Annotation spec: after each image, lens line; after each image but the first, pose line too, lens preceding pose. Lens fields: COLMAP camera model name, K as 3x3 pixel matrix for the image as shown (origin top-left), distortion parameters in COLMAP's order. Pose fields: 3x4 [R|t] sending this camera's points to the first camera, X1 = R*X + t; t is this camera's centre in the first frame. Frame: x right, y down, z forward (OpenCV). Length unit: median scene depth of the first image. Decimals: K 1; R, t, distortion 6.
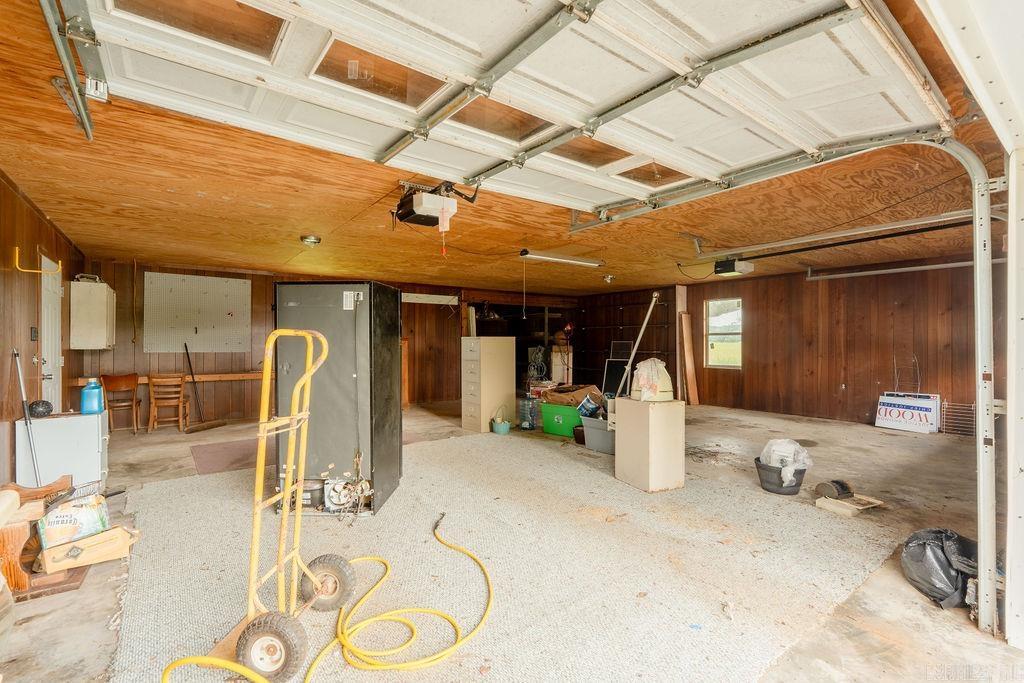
lens RADIAL K [[459.1, 0, 512.3], [0, 459.1, 338.7], [0, 0, 1]] dist [-0.002774, -0.000133]
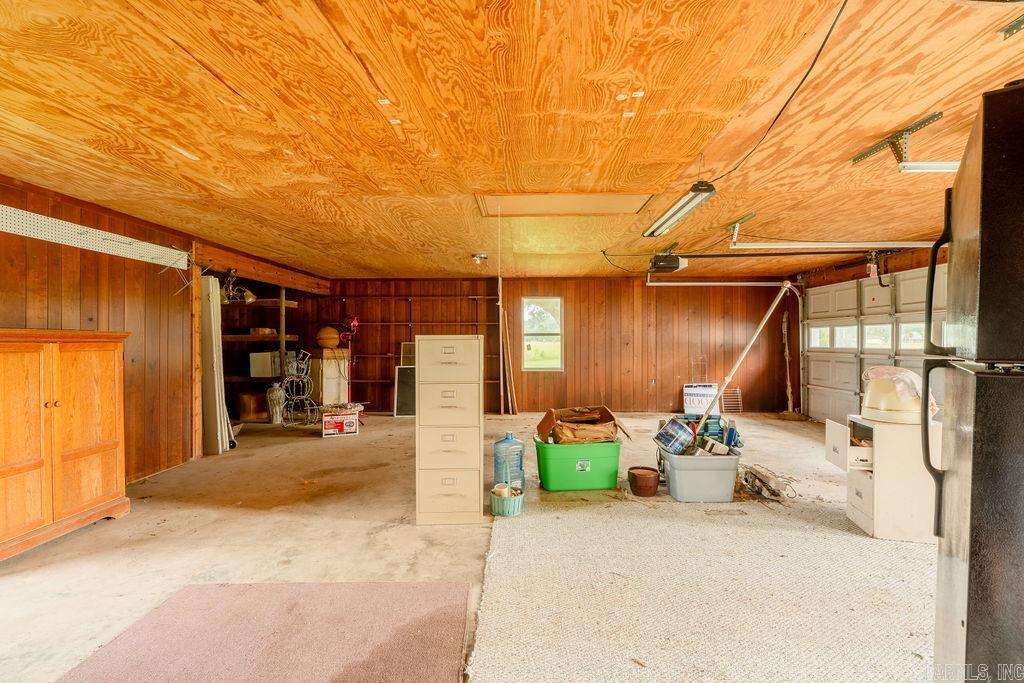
lens RADIAL K [[459.1, 0, 514.0], [0, 459.1, 343.6], [0, 0, 1]] dist [-0.002774, -0.000133]
pose [[0.626302, -0.006216, 0.779556, -0.299626], [-0.001834, 0.999954, 0.009446, -0.000406], [-0.779578, -0.007346, 0.626262, 0.443083]]
